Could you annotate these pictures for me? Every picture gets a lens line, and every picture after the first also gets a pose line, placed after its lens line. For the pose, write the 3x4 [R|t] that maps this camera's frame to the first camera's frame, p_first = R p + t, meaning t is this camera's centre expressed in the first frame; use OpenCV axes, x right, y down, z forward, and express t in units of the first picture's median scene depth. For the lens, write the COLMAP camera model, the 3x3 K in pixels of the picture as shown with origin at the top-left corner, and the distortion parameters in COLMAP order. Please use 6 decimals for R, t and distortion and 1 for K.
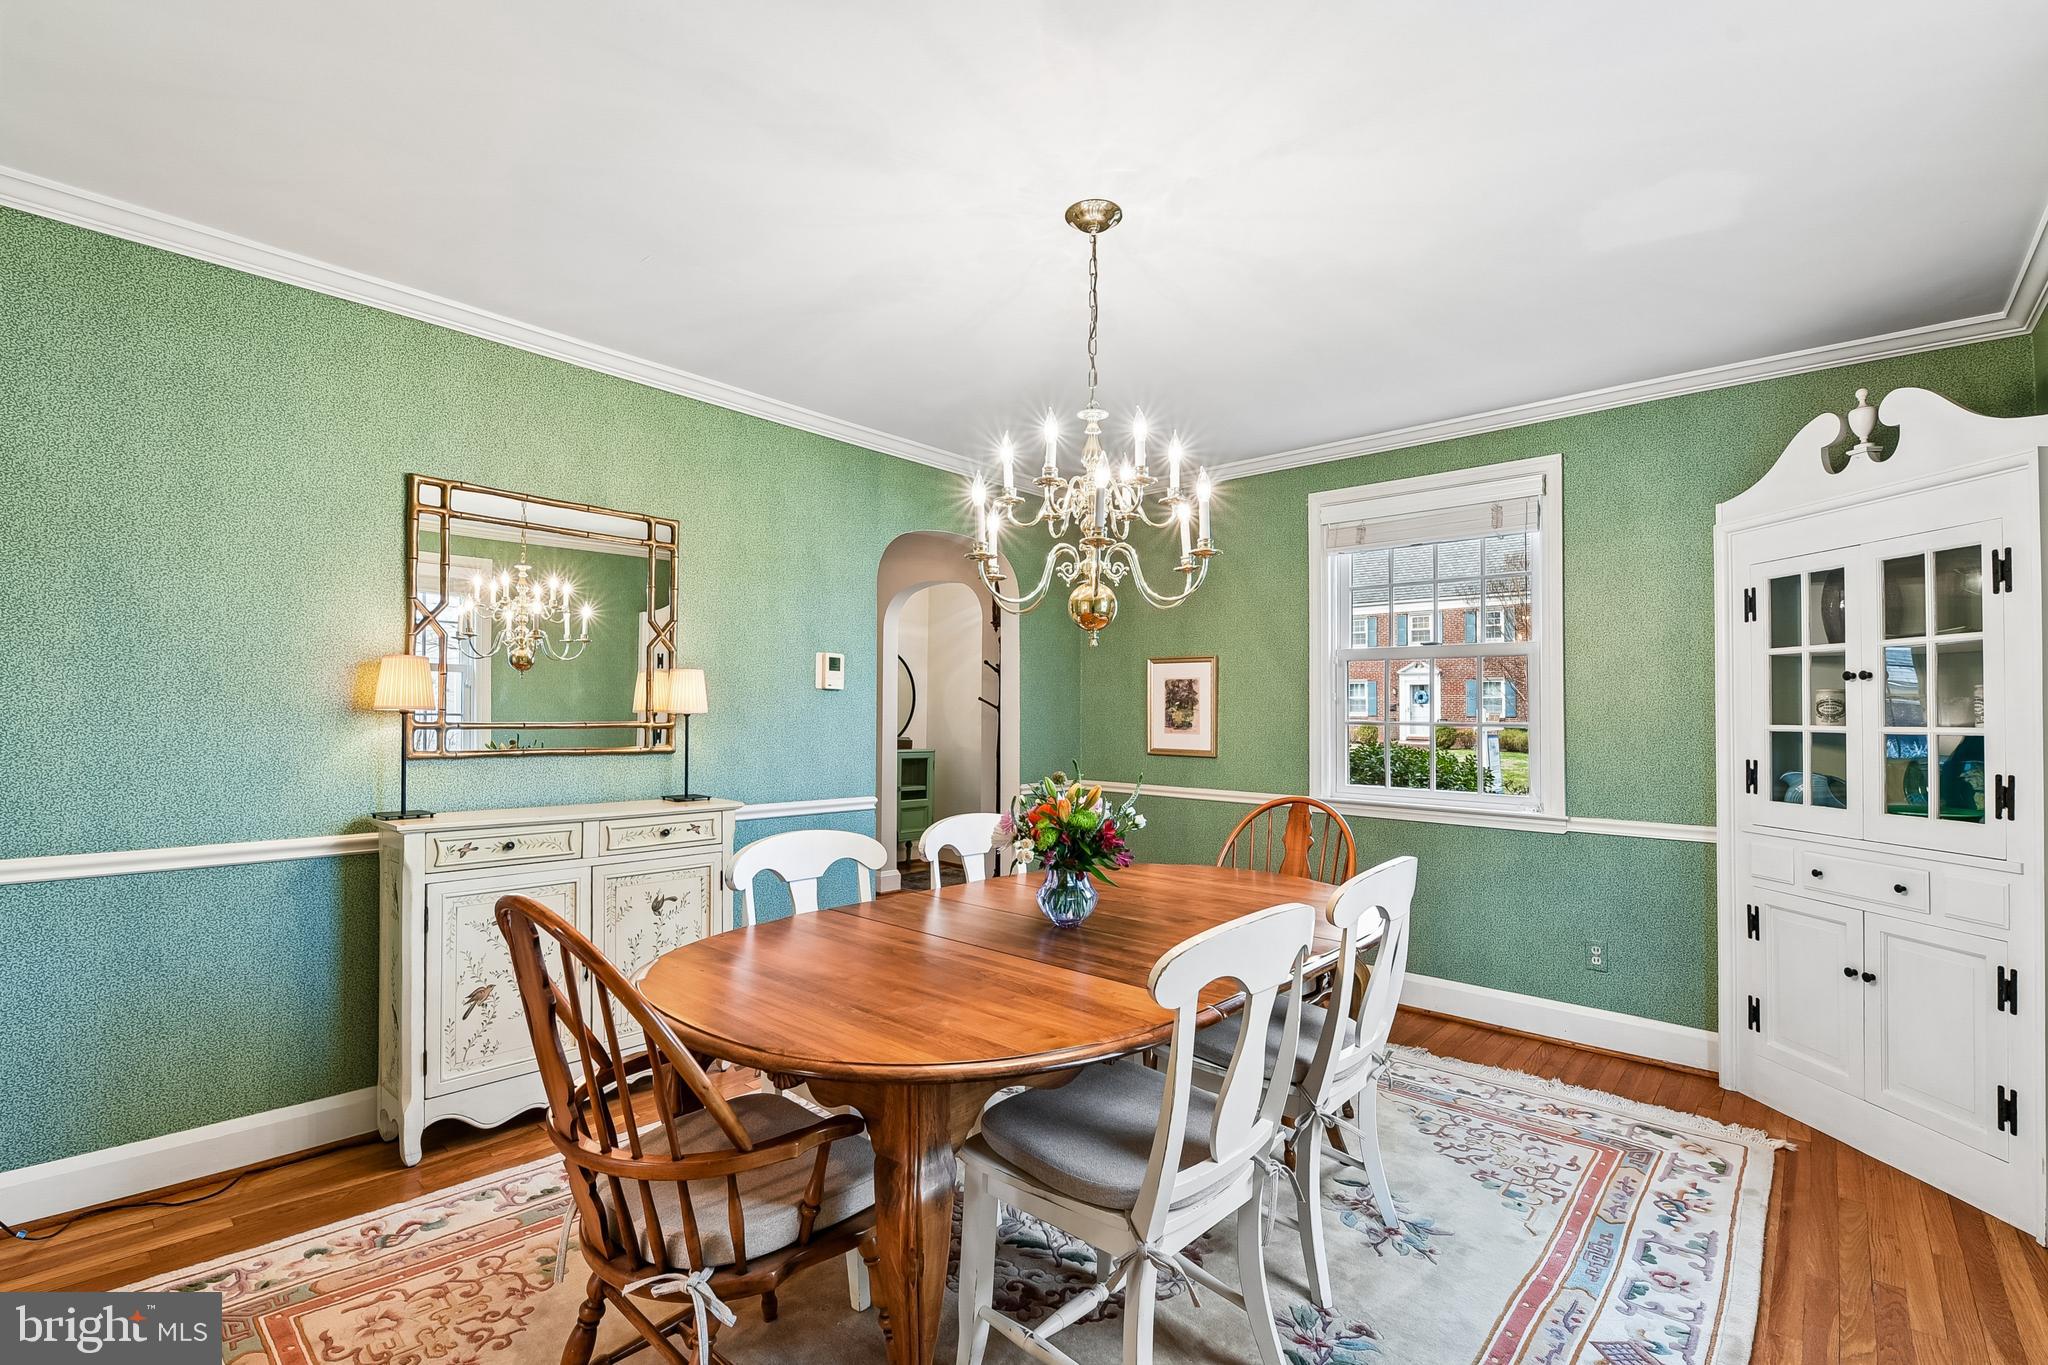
lens RADIAL K [[893.6, 0, 1024.6], [0, 893.6, 699.4], [0, 0, 1]] dist [-0.008883, -0.007032]
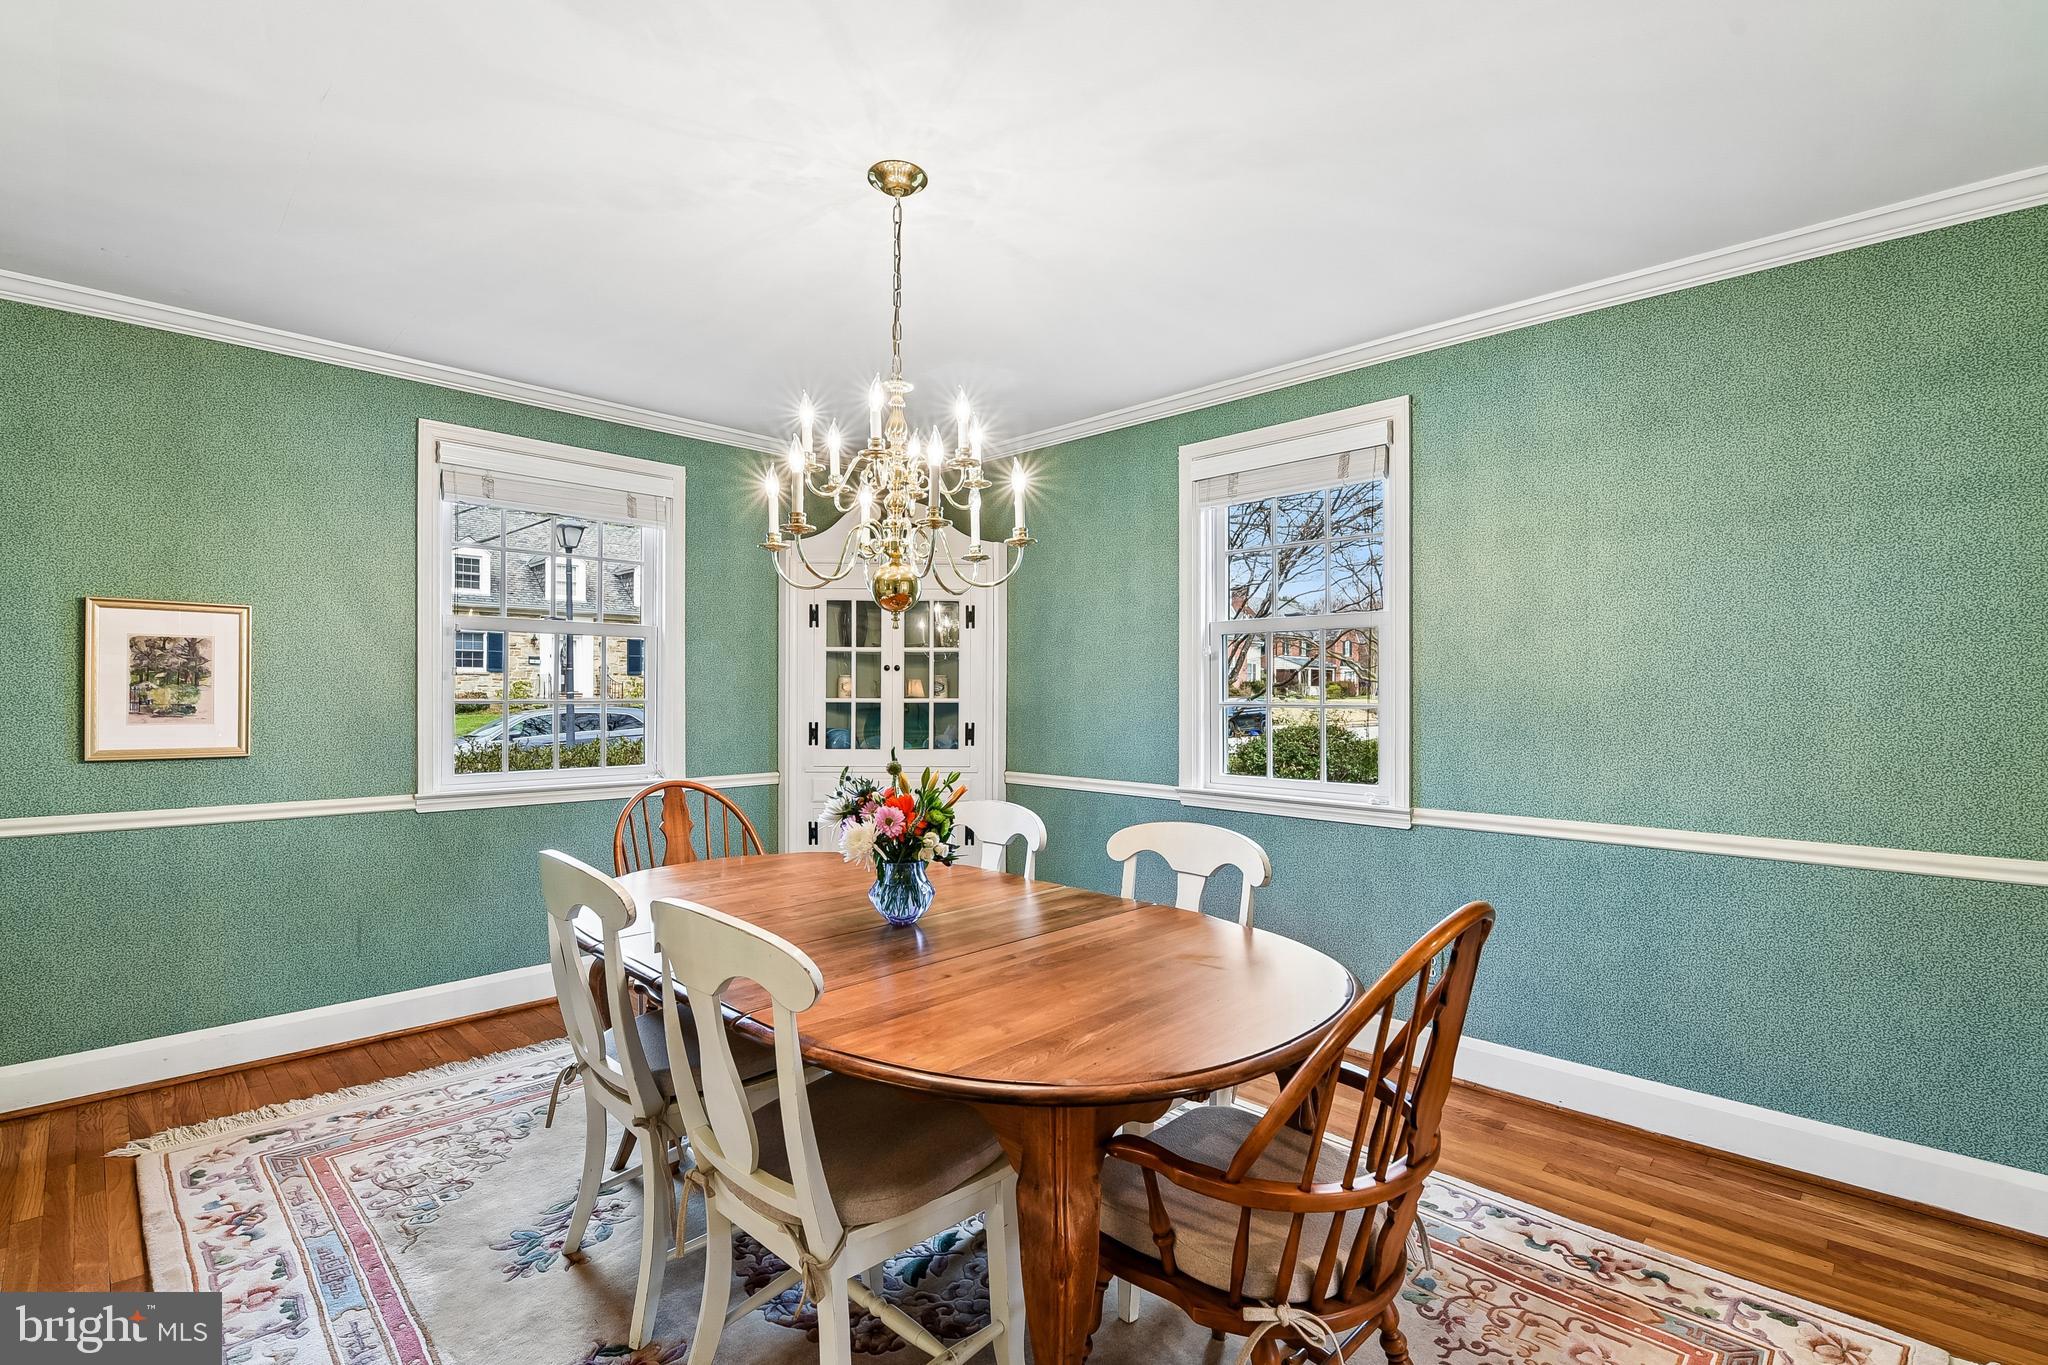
lens RADIAL K [[893.6, 0, 1020.4], [0, 893.6, 678.6], [0, 0, 1]] dist [-0.008883, -0.007032]
pose [[0.040359, 0.008063, 0.999153, -0.598697], [-0.017065, 0.999827, -0.007379, 0.001475], [-0.999040, -0.016753, 0.040489, 0.563194]]
